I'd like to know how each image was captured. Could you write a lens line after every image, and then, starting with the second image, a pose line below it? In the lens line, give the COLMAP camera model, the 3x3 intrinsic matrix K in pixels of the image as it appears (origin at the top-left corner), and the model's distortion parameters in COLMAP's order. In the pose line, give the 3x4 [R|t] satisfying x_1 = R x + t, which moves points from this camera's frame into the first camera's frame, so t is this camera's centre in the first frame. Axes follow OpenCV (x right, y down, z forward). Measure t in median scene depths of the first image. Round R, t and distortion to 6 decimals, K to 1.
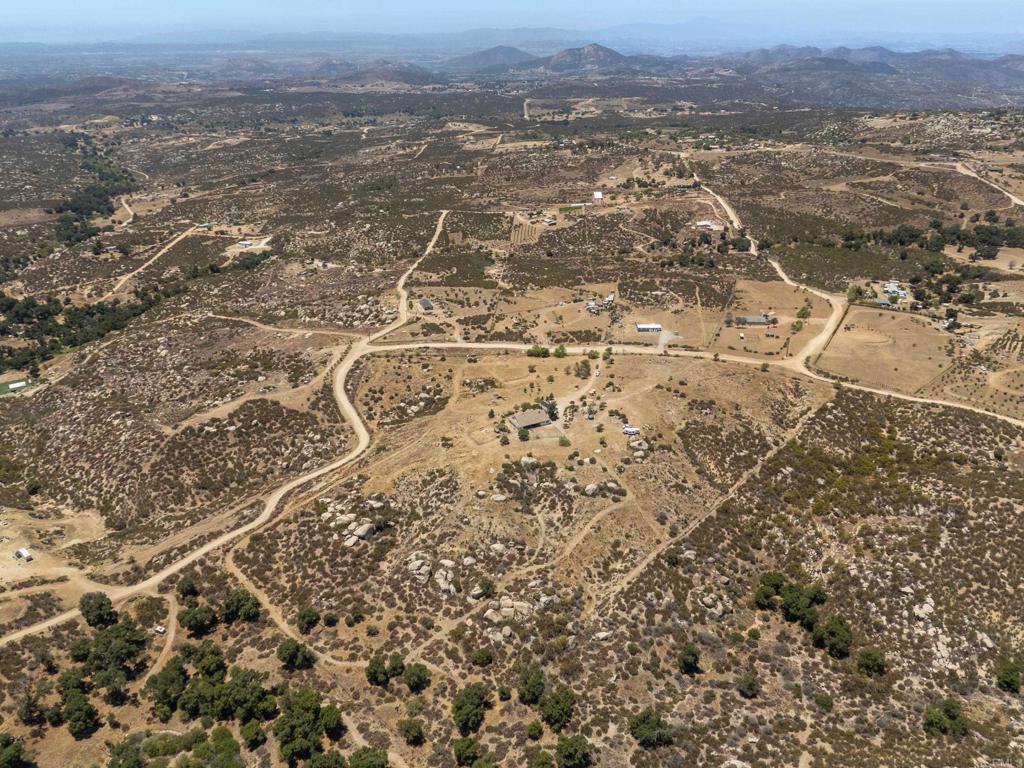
lens RADIAL K [[753.8, 0, 510.3], [0, 753.8, 380.7], [0, 0, 1]] dist [0.067738, -0.066817]
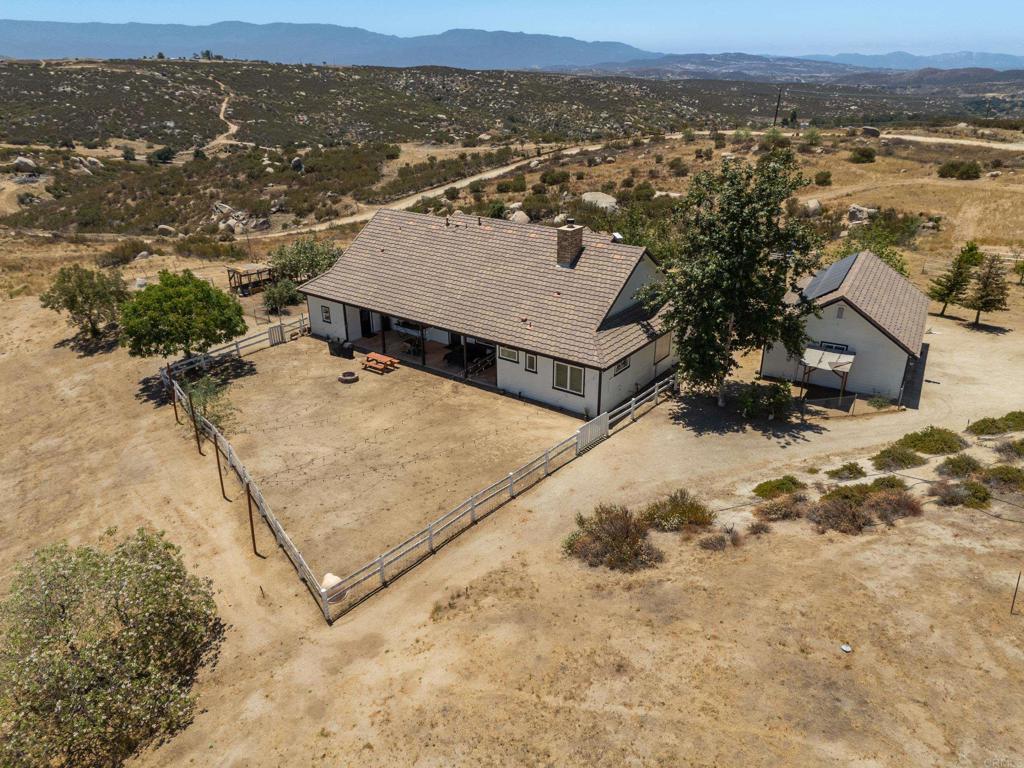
lens RADIAL K [[753.8, 0, 510.3], [0, 753.8, 380.7], [0, 0, 1]] dist [0.067738, -0.066817]
pose [[0.446700, 0.356693, -0.820506, 0.124173], [-0.372142, 0.908067, 0.192156, 0.044375], [0.813615, 0.219508, 0.538374, 1.025771]]
